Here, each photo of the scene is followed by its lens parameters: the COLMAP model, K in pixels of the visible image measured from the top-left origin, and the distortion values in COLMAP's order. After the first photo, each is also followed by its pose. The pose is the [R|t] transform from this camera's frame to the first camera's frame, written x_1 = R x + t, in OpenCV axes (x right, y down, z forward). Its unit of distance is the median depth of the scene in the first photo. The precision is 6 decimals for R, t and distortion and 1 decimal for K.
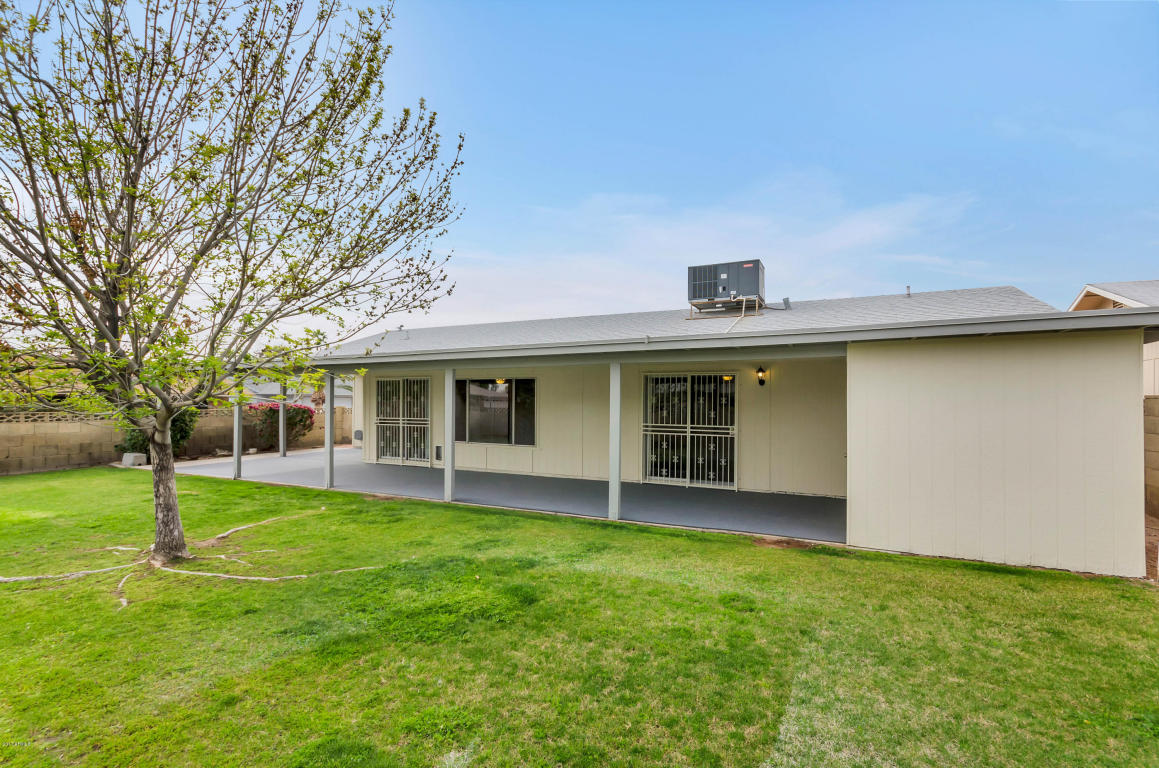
lens RADIAL K [[528.6, 0, 583.6], [0, 528.6, 395.4], [0, 0, 1]] dist [0.002260, 0.000638]
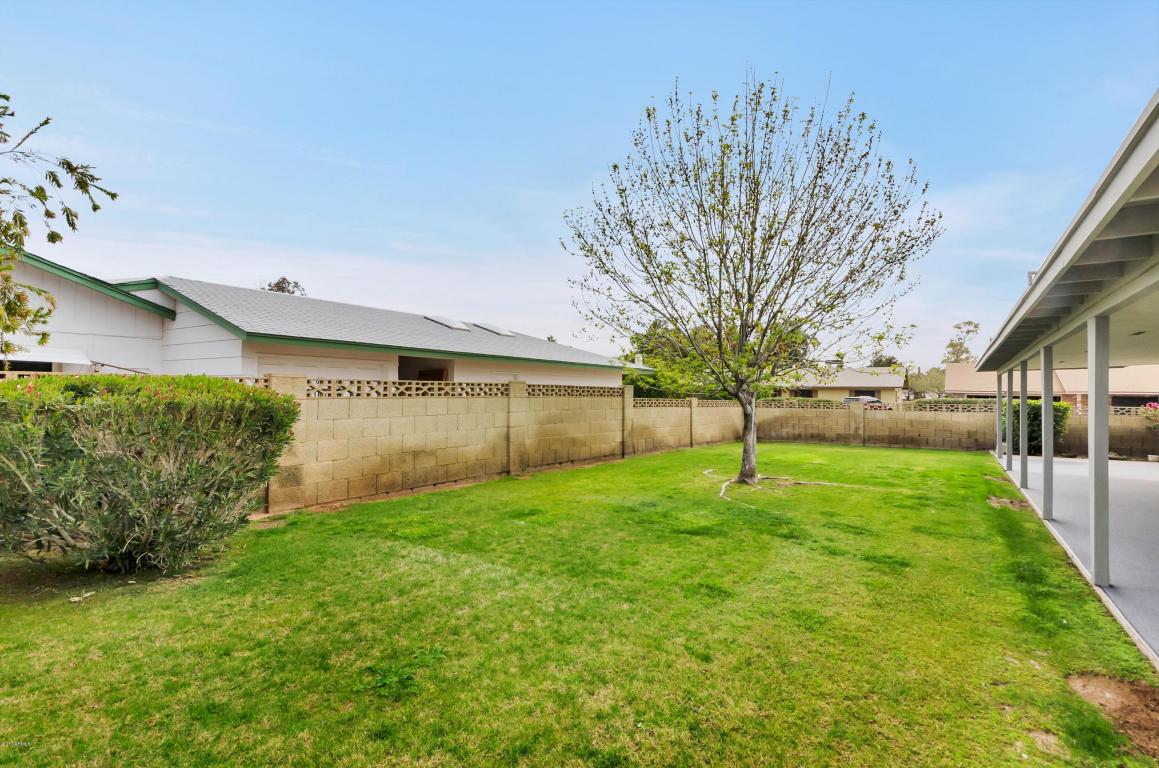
lens RADIAL K [[528.6, 0, 583.6], [0, 528.6, 395.4], [0, 0, 1]] dist [0.002260, 0.000638]
pose [[-0.111242, -0.003065, -0.993789, 0.752974], [-0.001441, 0.999995, -0.002923, 0.030839], [0.993792, 0.001107, -0.111246, 0.537863]]
